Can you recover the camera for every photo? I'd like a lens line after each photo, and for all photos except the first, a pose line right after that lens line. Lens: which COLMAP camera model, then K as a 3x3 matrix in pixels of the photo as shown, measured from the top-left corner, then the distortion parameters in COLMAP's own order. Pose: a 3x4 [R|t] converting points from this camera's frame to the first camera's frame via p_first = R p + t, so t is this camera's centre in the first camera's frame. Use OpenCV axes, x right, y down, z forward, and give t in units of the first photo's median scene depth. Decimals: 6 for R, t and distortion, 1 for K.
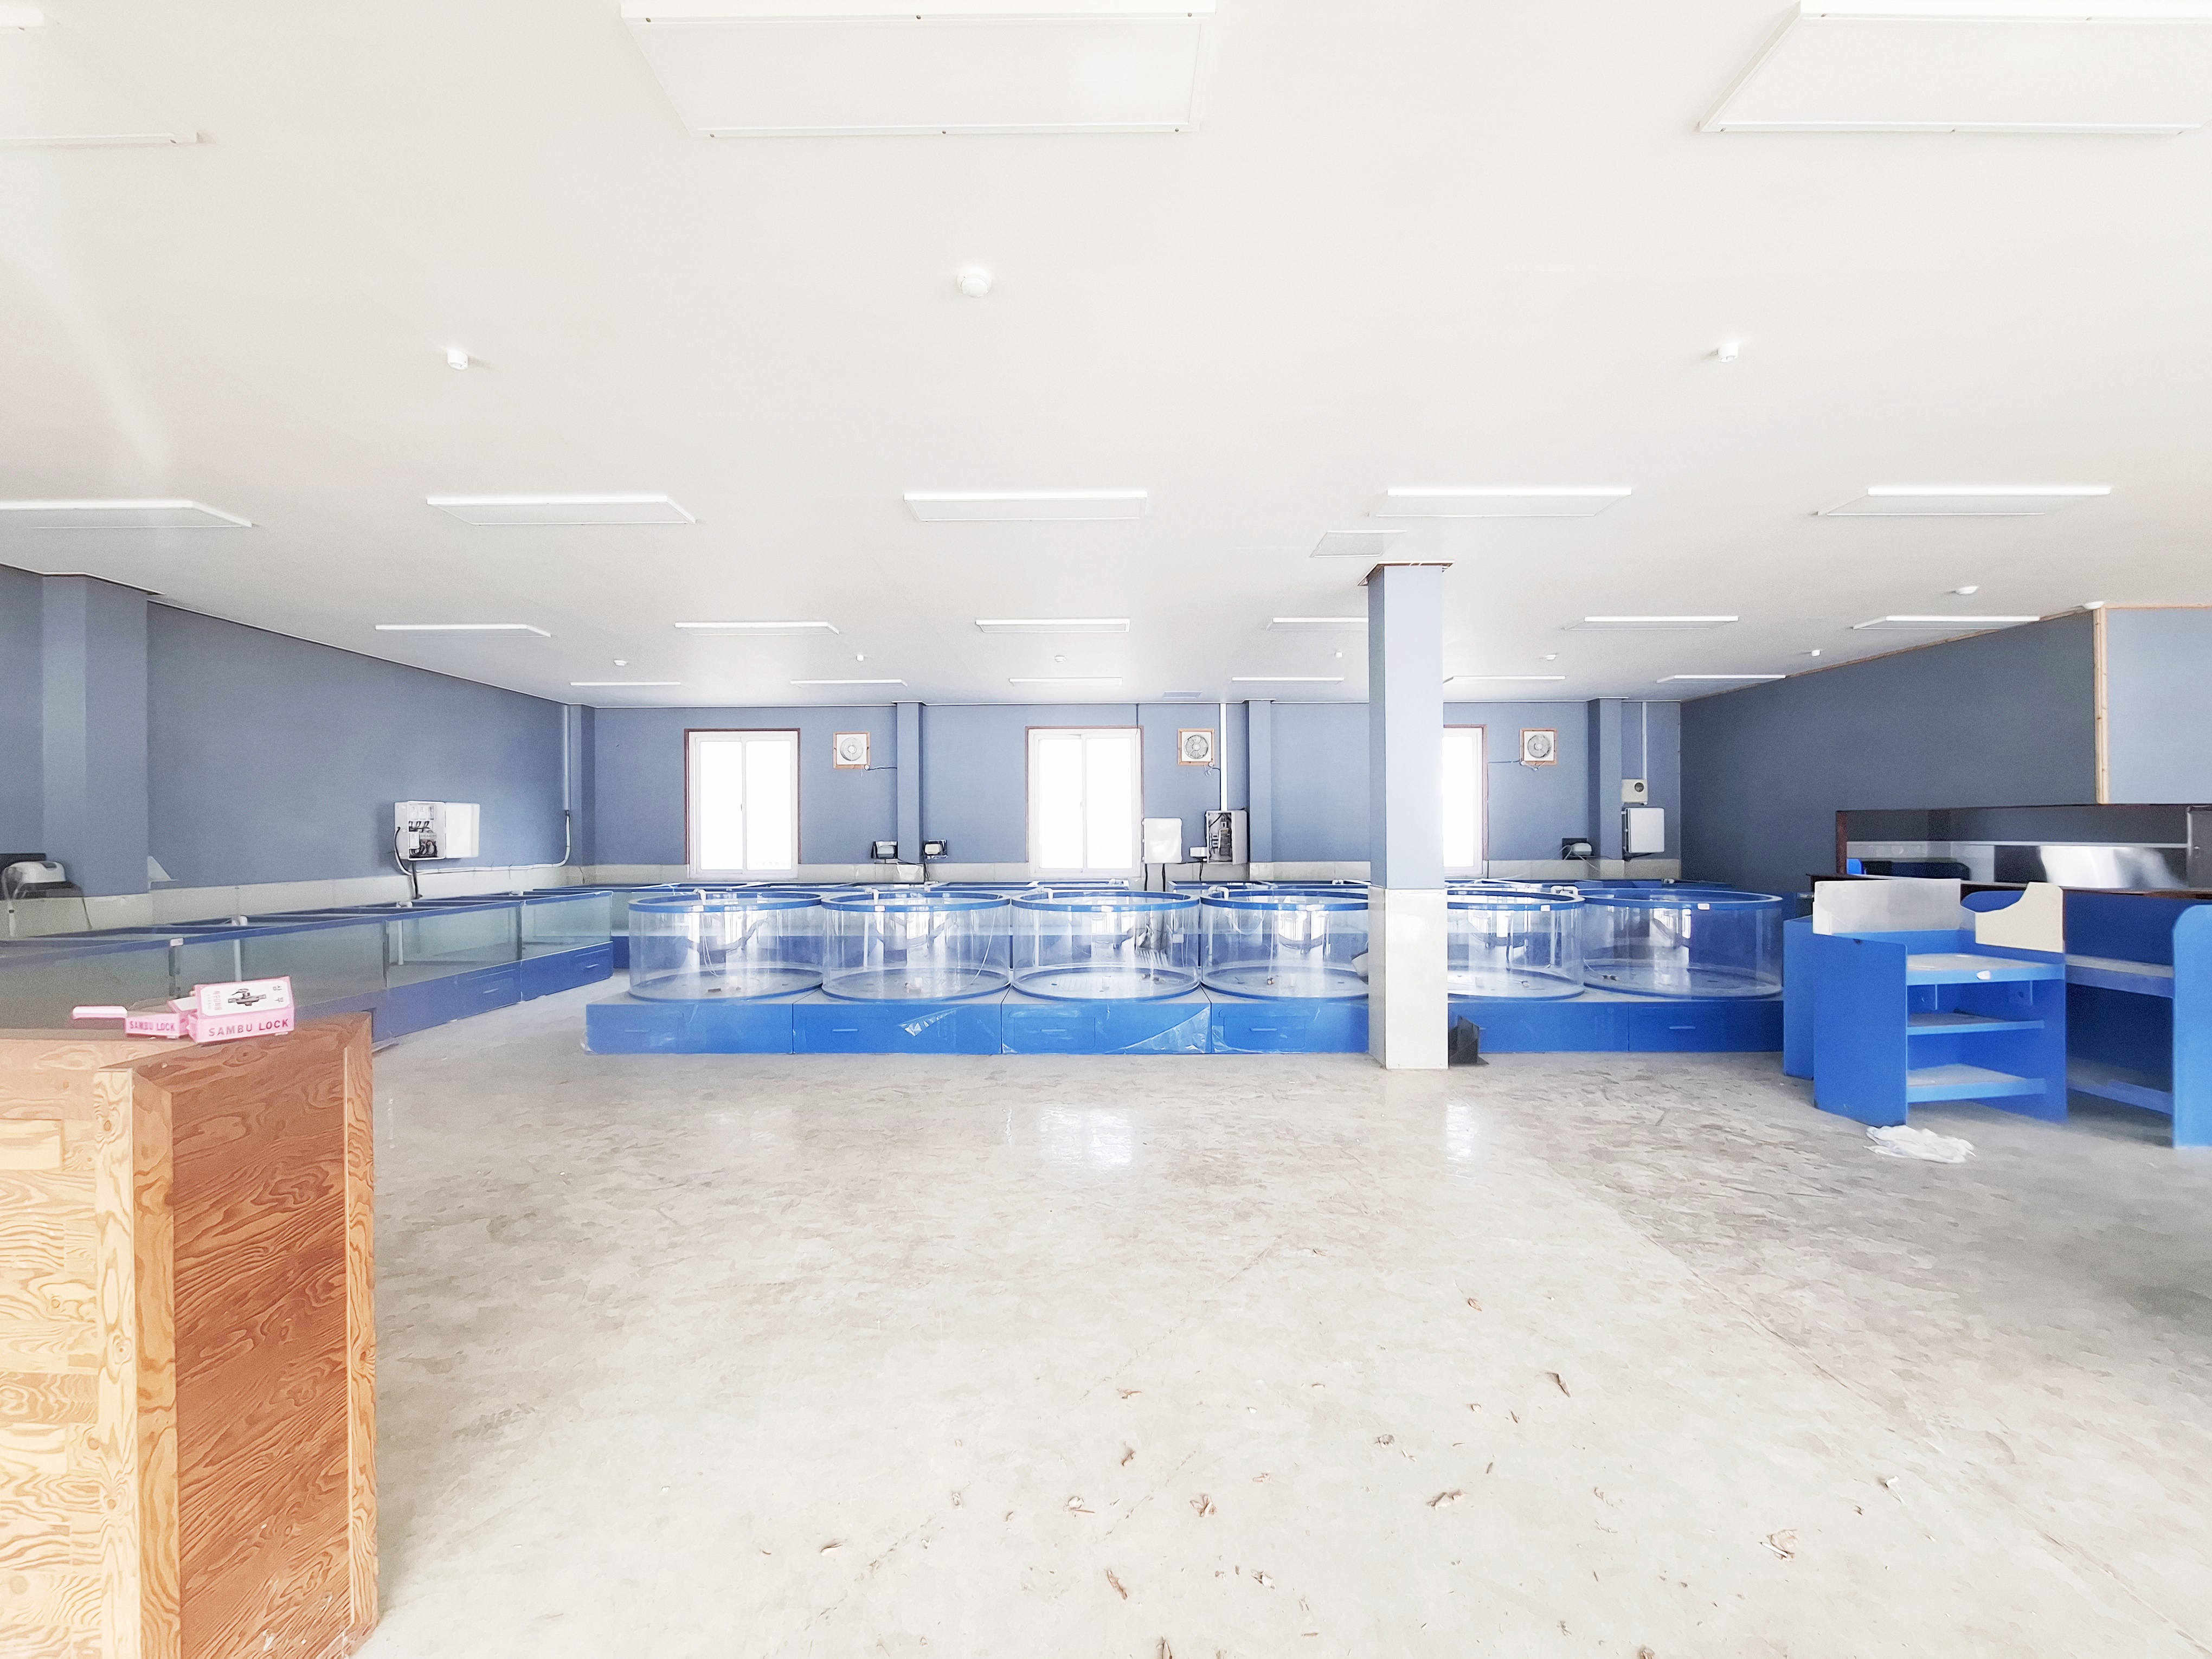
lens RADIAL K [[881.5, 0, 1109.2], [0, 881.5, 828.4], [0, 0, 1]] dist [-0.003270, 0.002368]
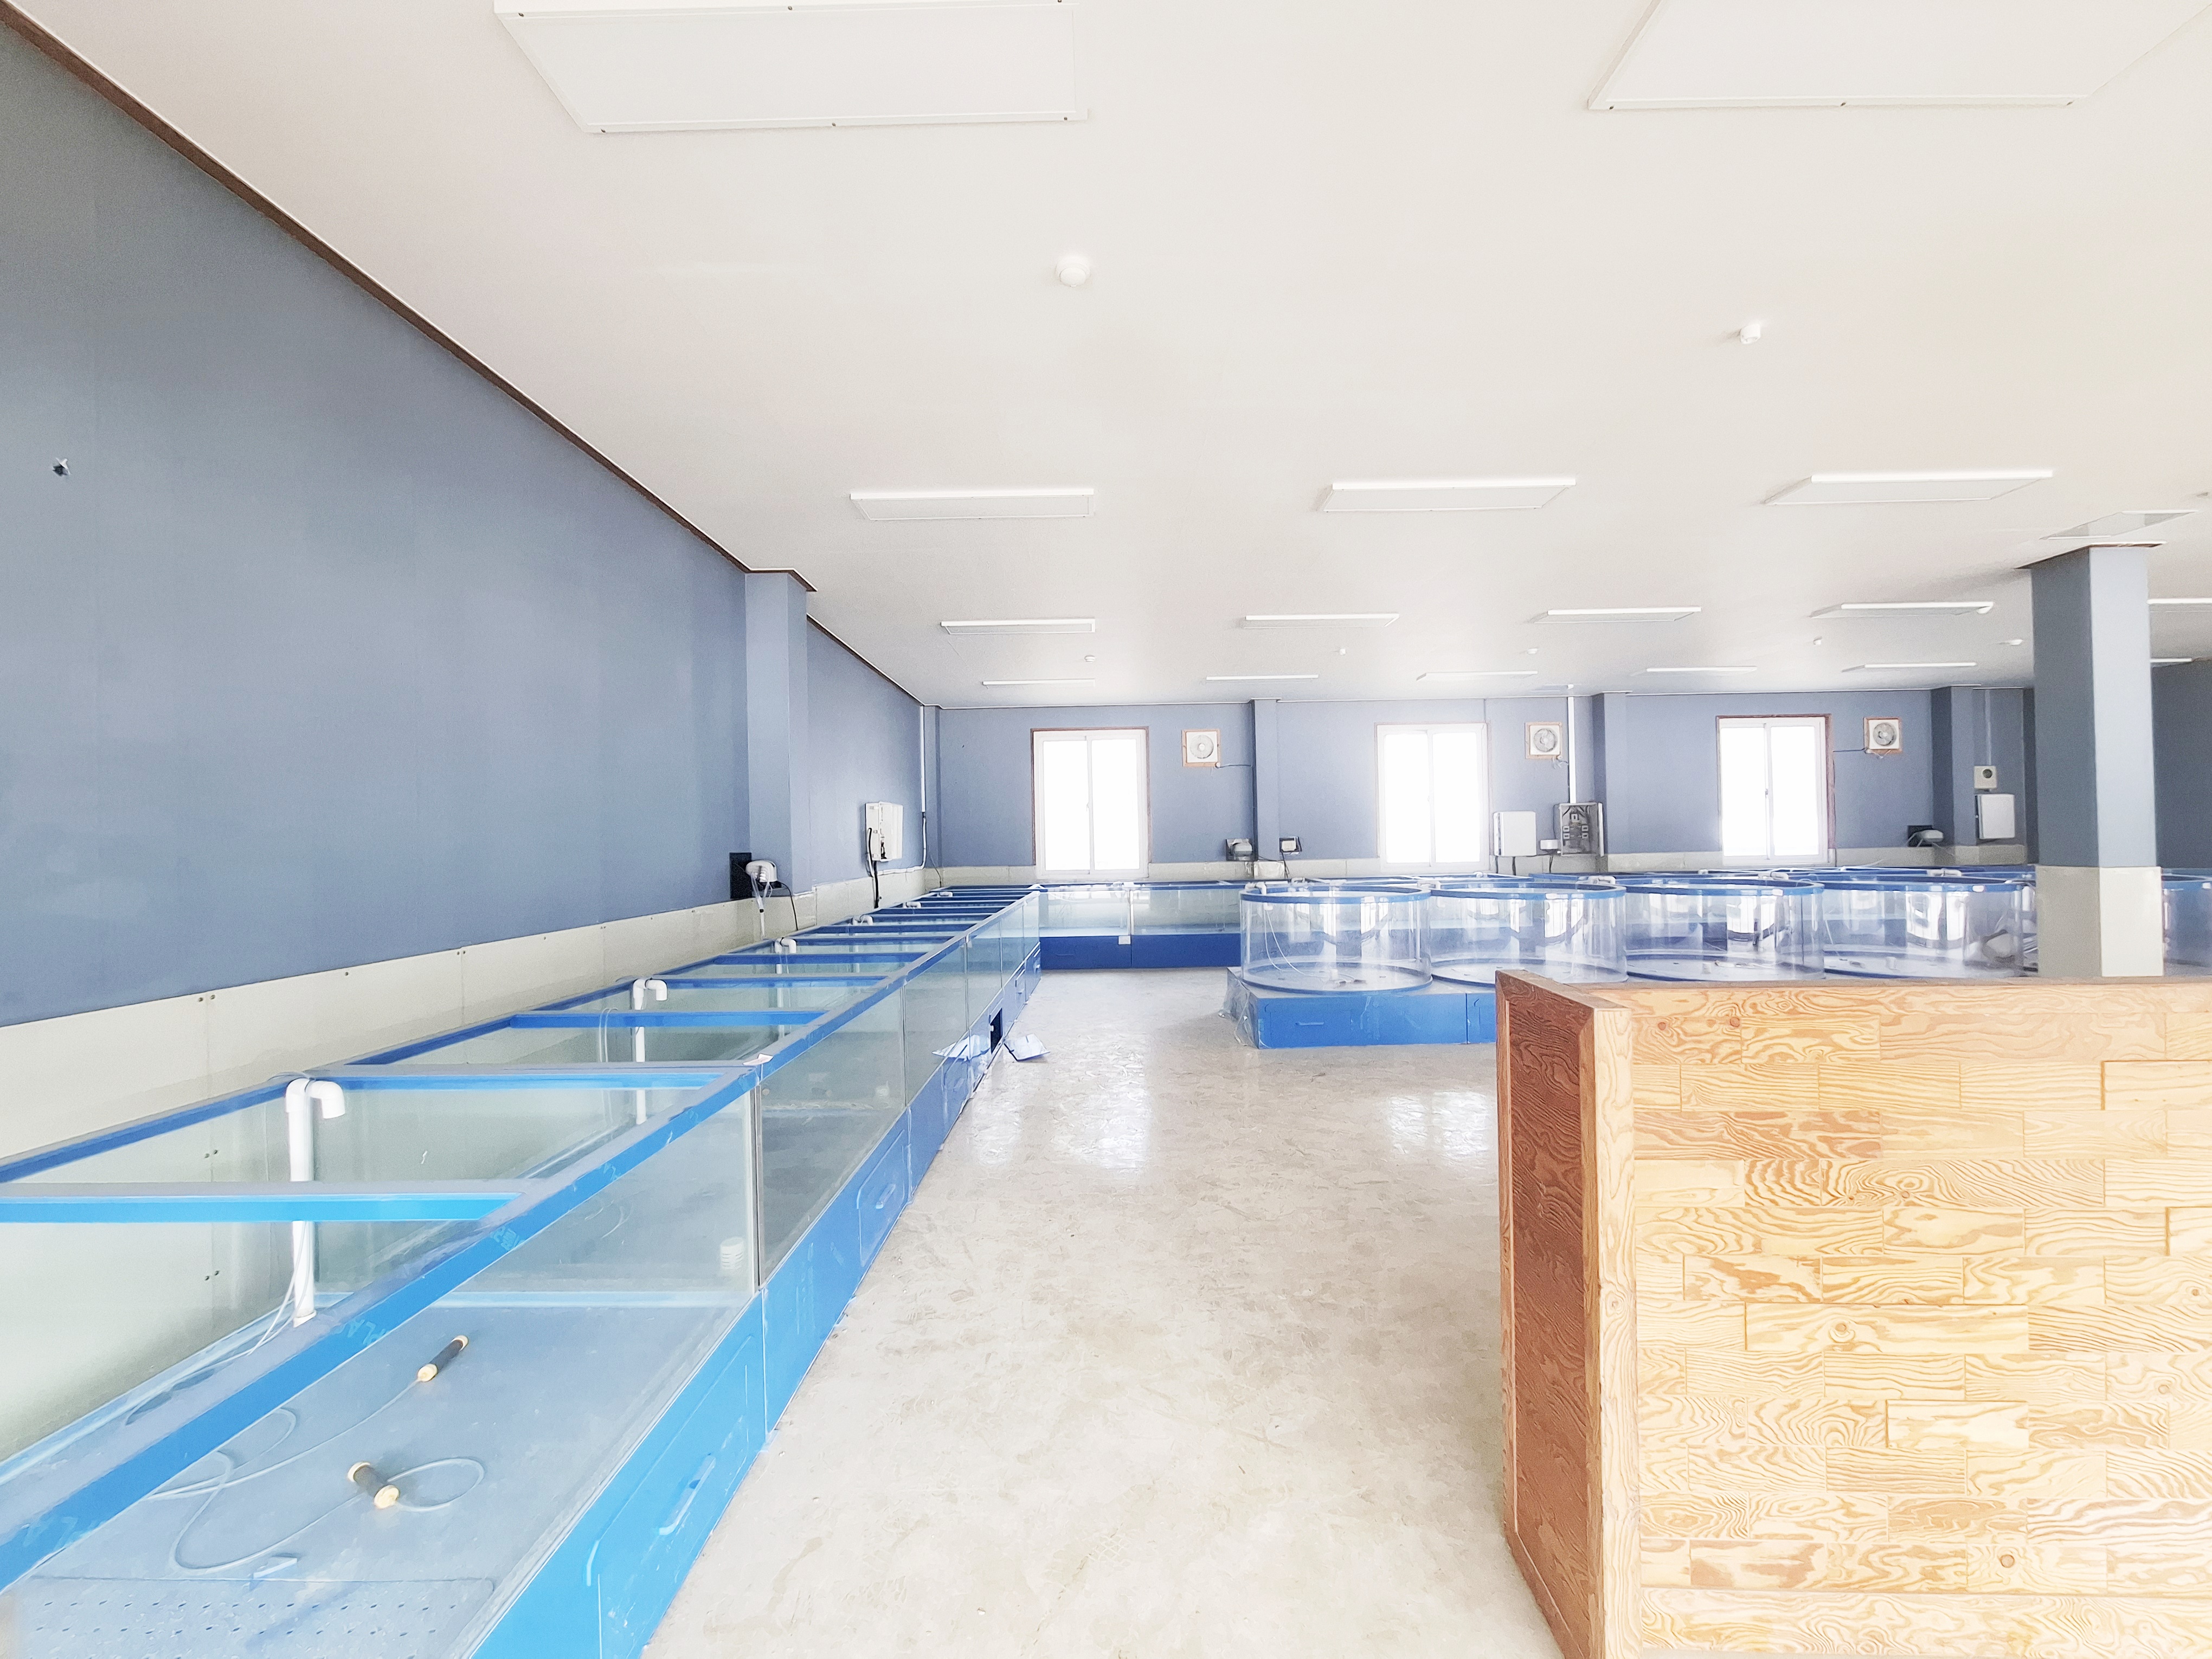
lens RADIAL K [[881.5, 0, 981.8], [0, 881.5, 864.5], [0, 0, 1]] dist [-0.003270, 0.002368]
pose [[0.999897, -0.014272, 0.001479, -0.553220], [0.014207, 0.999208, 0.037182, 0.003055], [-0.002008, -0.037157, 0.999307, -0.008338]]
